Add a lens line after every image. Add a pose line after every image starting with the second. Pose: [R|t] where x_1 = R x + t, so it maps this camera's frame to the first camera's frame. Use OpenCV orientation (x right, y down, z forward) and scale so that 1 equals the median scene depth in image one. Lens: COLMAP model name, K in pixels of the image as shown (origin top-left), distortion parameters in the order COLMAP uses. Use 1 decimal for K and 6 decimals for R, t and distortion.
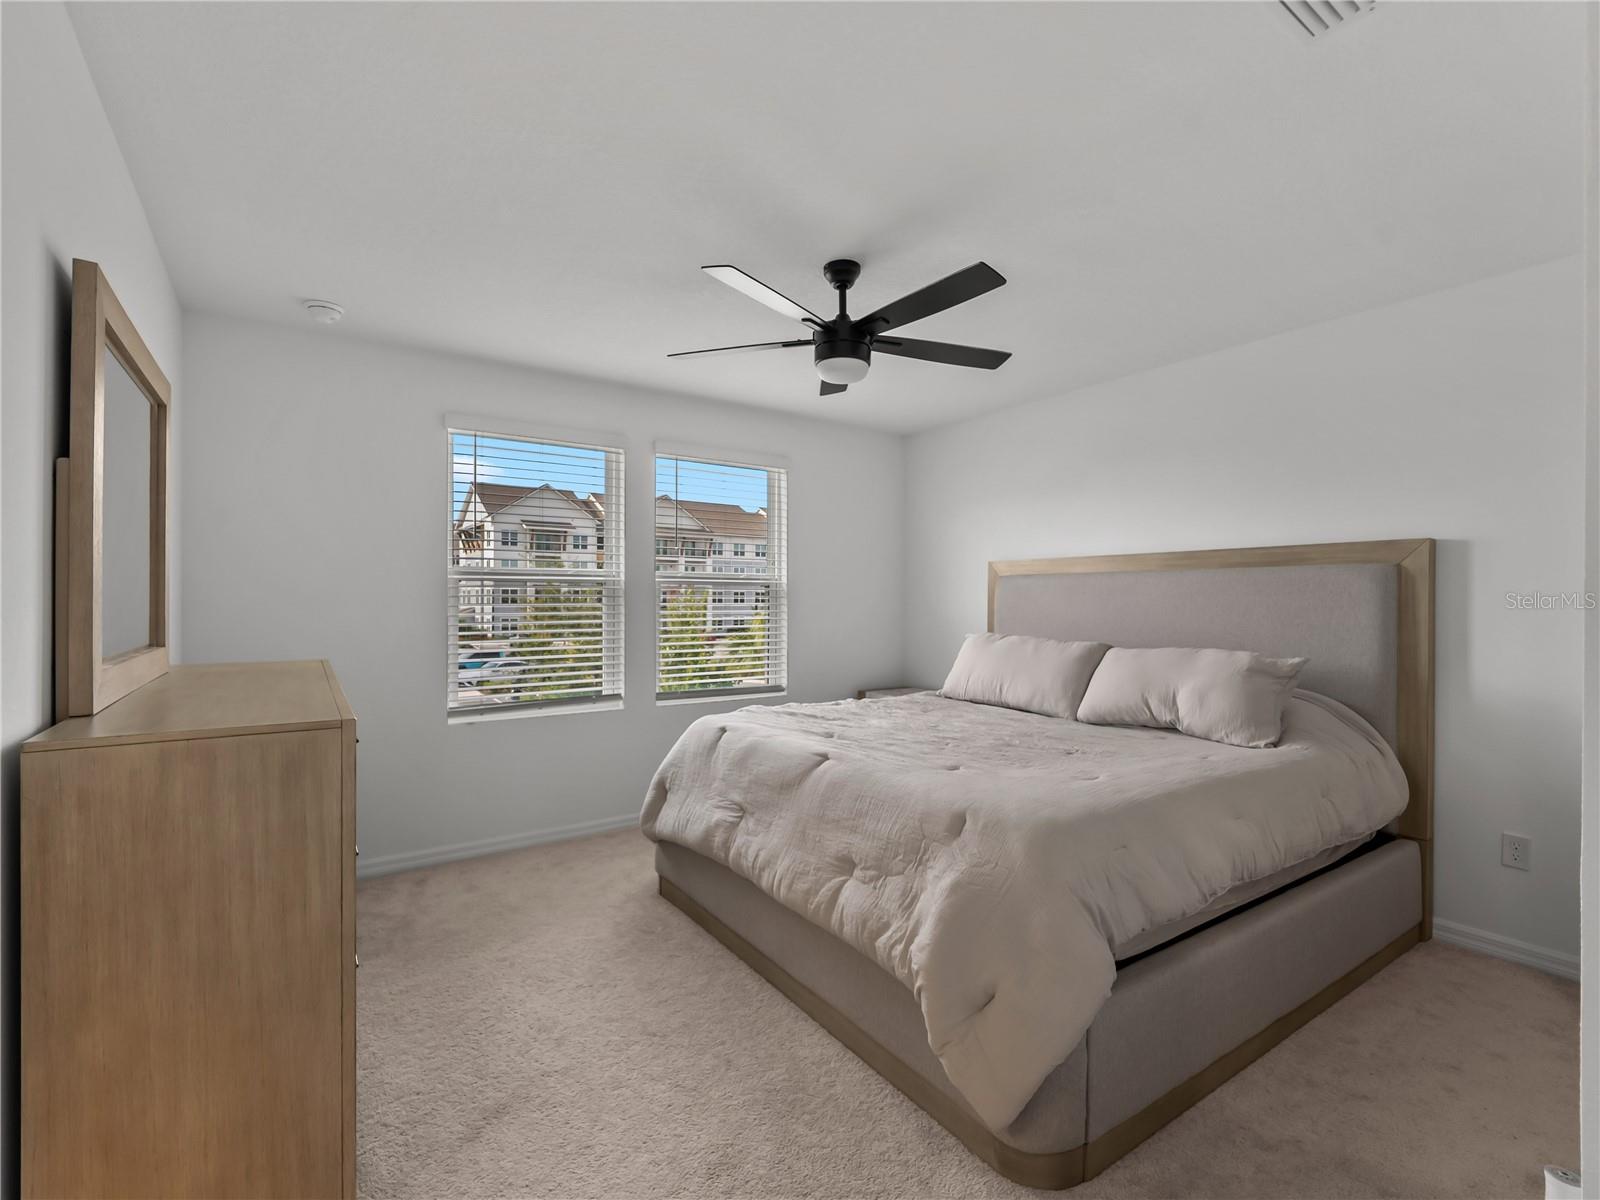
lens RADIAL K [[729.2, 0, 803.3], [0, 729.2, 603.7], [0, 0, 1]] dist [0.003610, 0.000234]
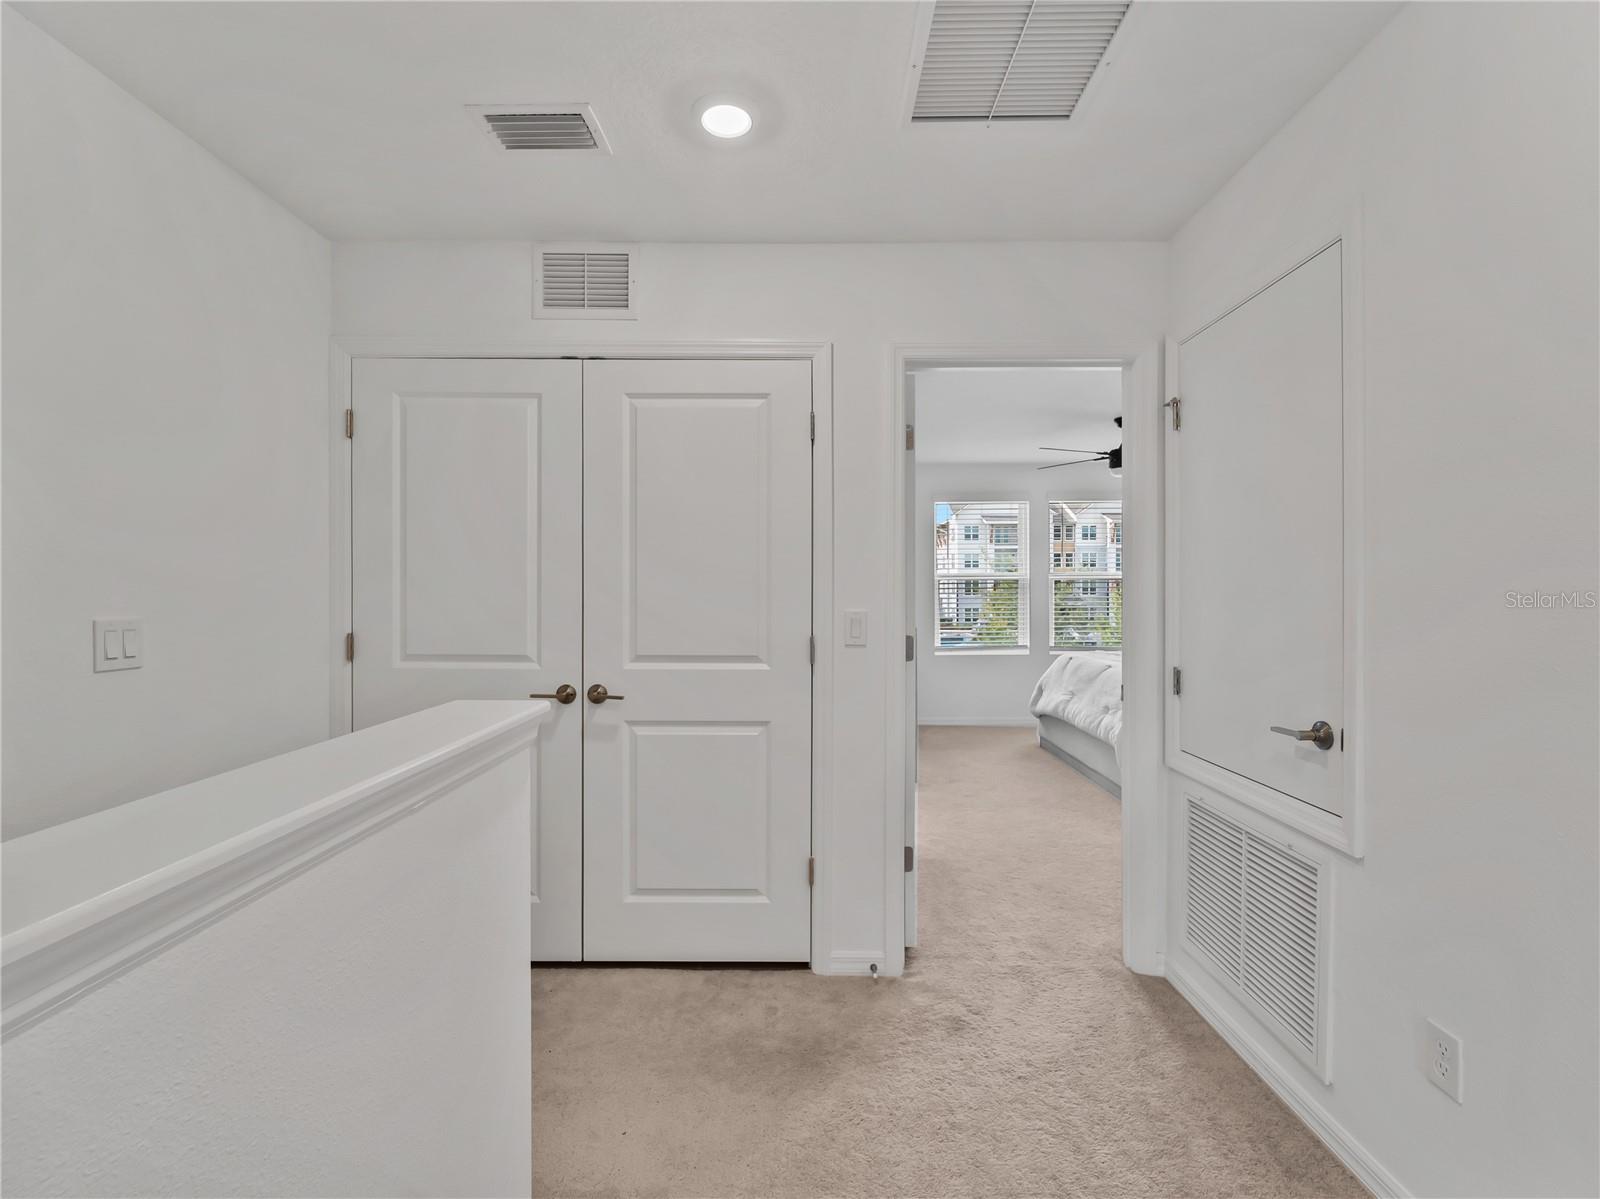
lens RADIAL K [[729.2, 0, 803.3], [0, 729.2, 603.2], [0, 0, 1]] dist [0.003610, 0.000234]
pose [[0.819551, 0.002417, -0.573002, 0.412282], [0.005612, 0.999909, 0.012243, 0.003609], [0.572979, -0.013249, 0.819463, -0.959421]]
